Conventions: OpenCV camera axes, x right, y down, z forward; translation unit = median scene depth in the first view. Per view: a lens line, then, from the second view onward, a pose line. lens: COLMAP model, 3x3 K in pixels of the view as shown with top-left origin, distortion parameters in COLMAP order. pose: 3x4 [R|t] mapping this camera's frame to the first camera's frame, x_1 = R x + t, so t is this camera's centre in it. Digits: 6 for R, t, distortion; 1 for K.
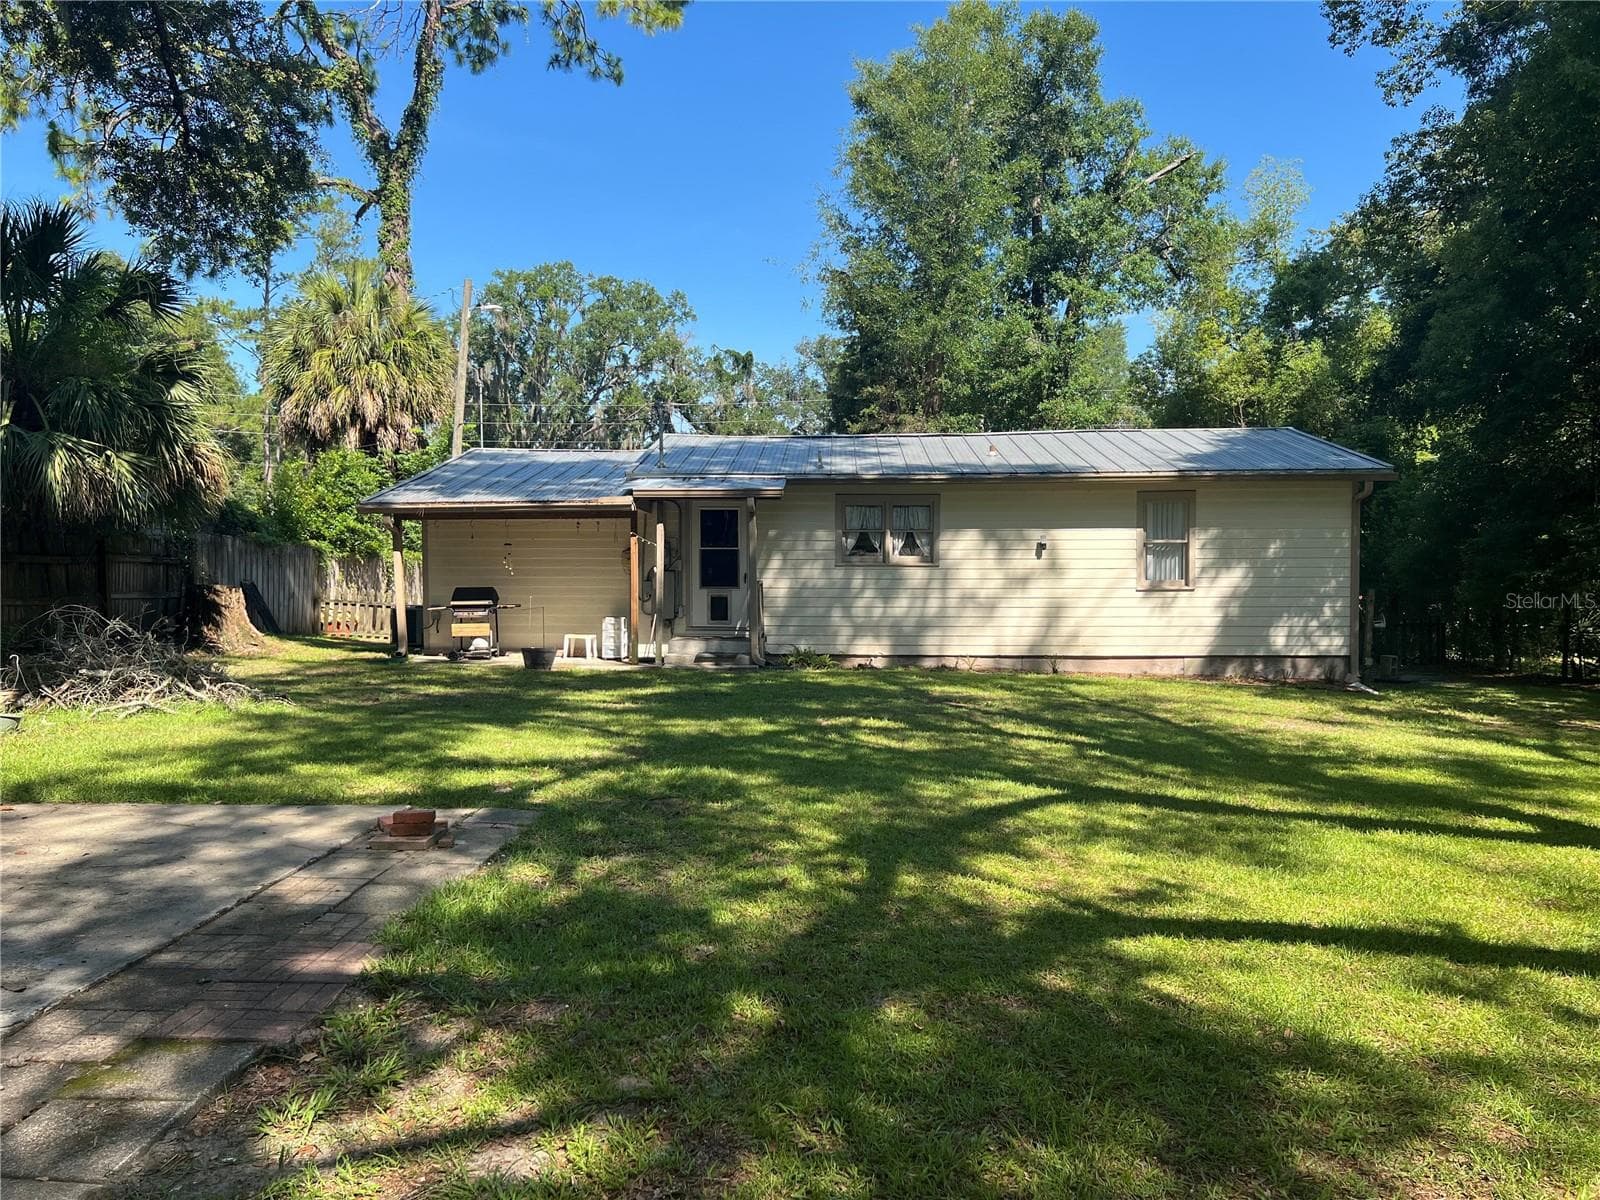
lens RADIAL K [[1193.9, 0, 795.8], [0, 1193.9, 599.0], [0, 0, 1]] dist [0.068117, -0.078950]
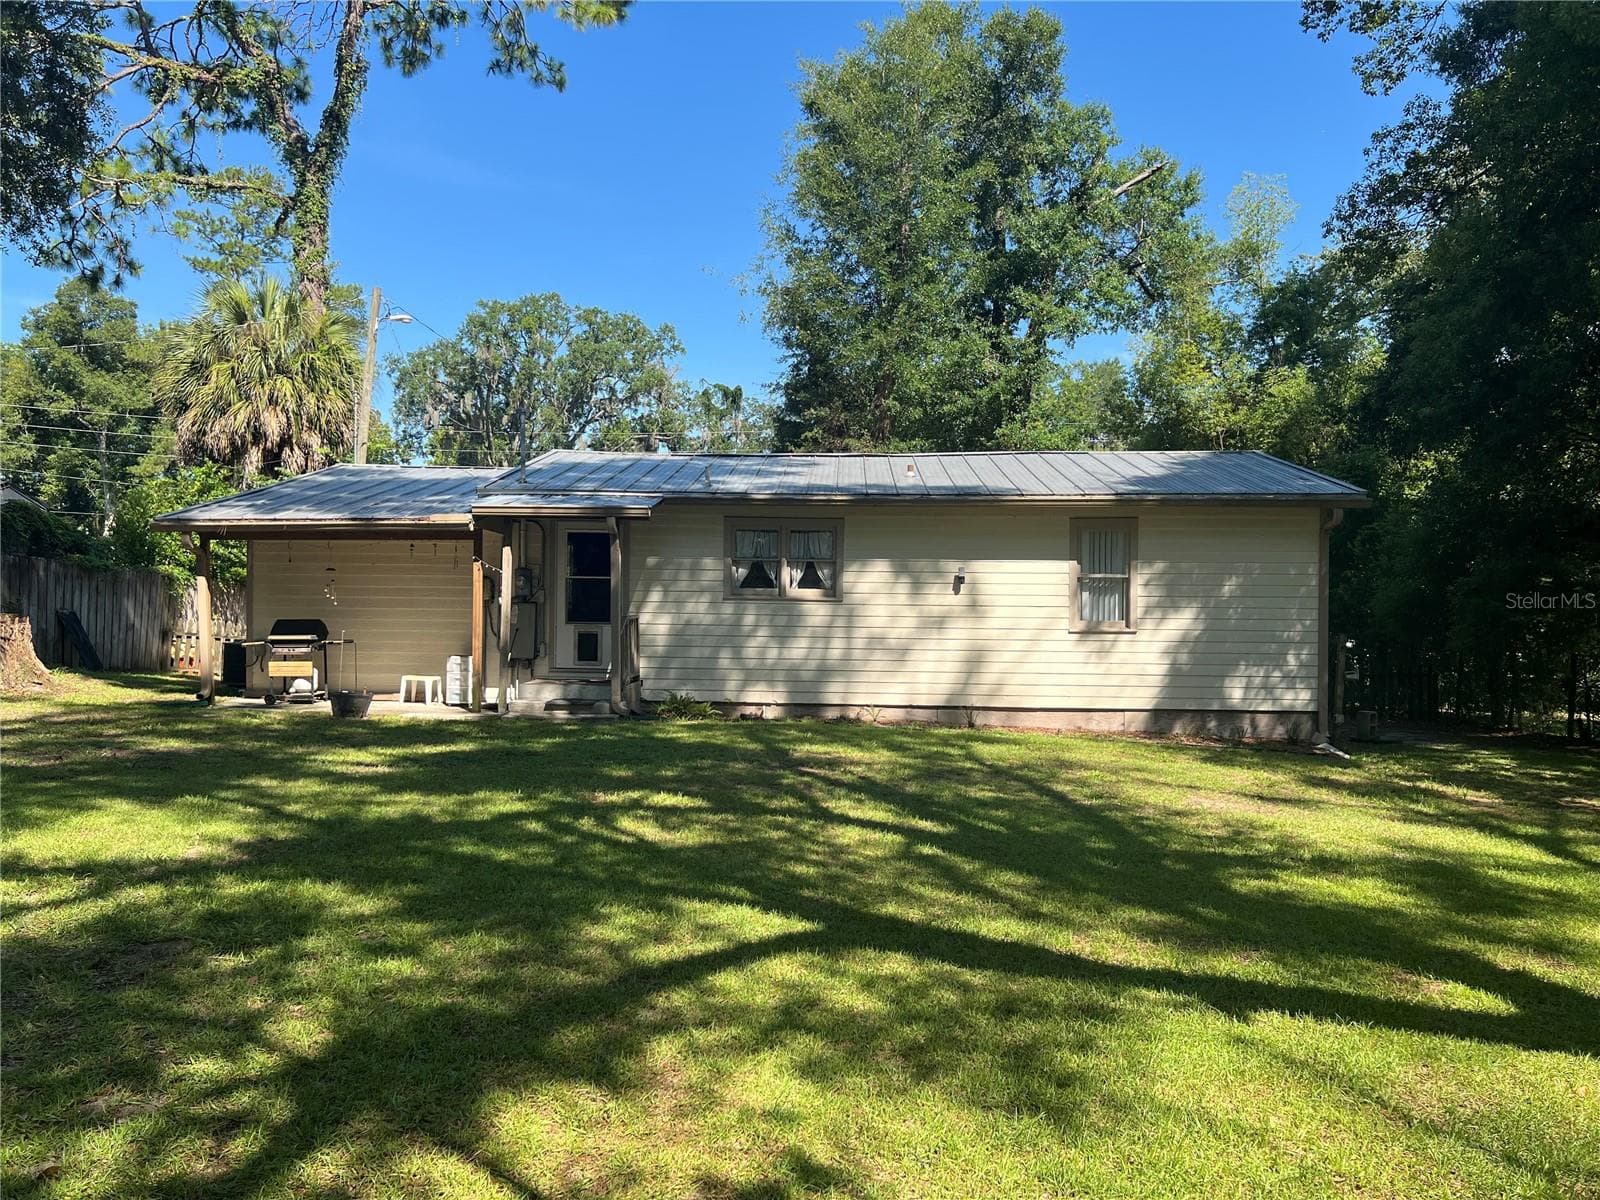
lens RADIAL K [[1193.9, 0, 796.2], [0, 1193.9, 597.9], [0, 0, 1]] dist [0.068117, -0.078950]
pose [[0.999905, 0.011844, -0.007038, 0.081304], [-0.012076, 0.999354, -0.033836, -0.000371], [0.006633, 0.033917, 0.999403, 0.120435]]
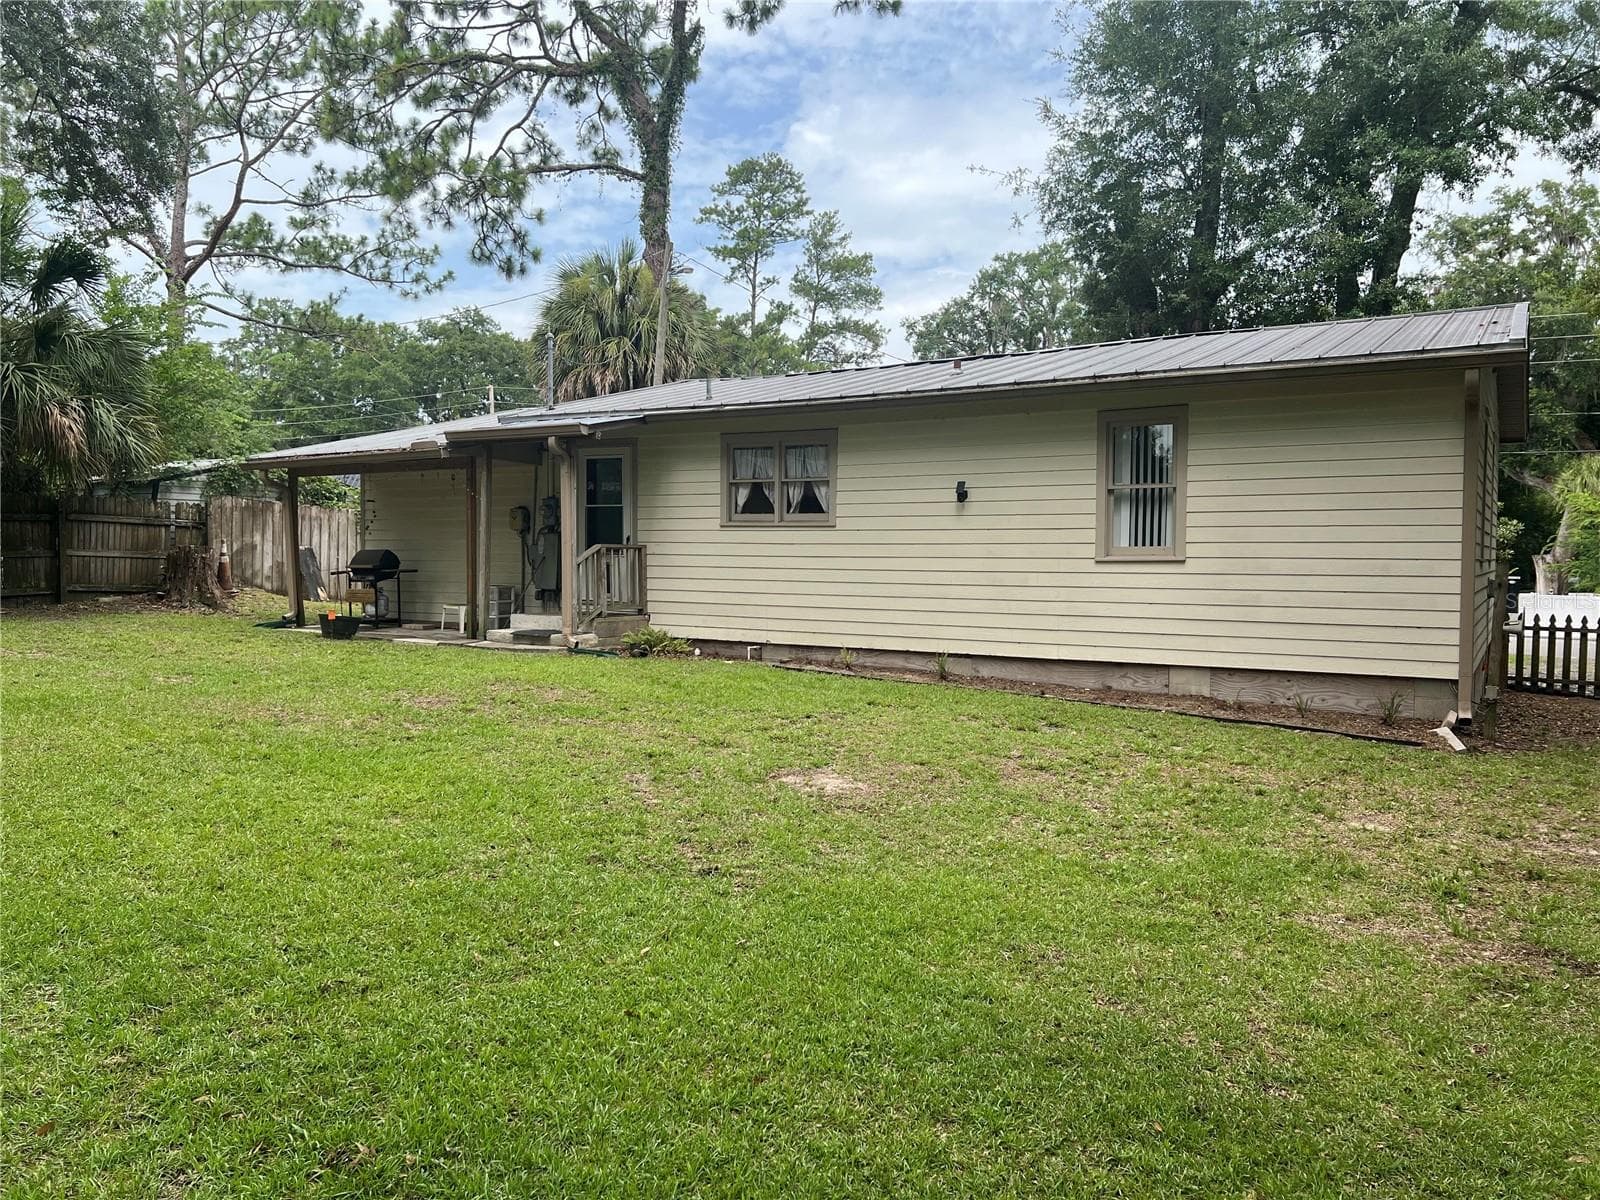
lens RADIAL K [[1193.9, 0, 807.8], [0, 1193.9, 607.4], [0, 0, 1]] dist [0.068117, -0.078950]
pose [[0.875944, 0.030447, -0.481452, 0.414493], [-0.025905, 0.999535, 0.016080, 0.009889], [0.481717, -0.001613, 0.876325, 0.292268]]
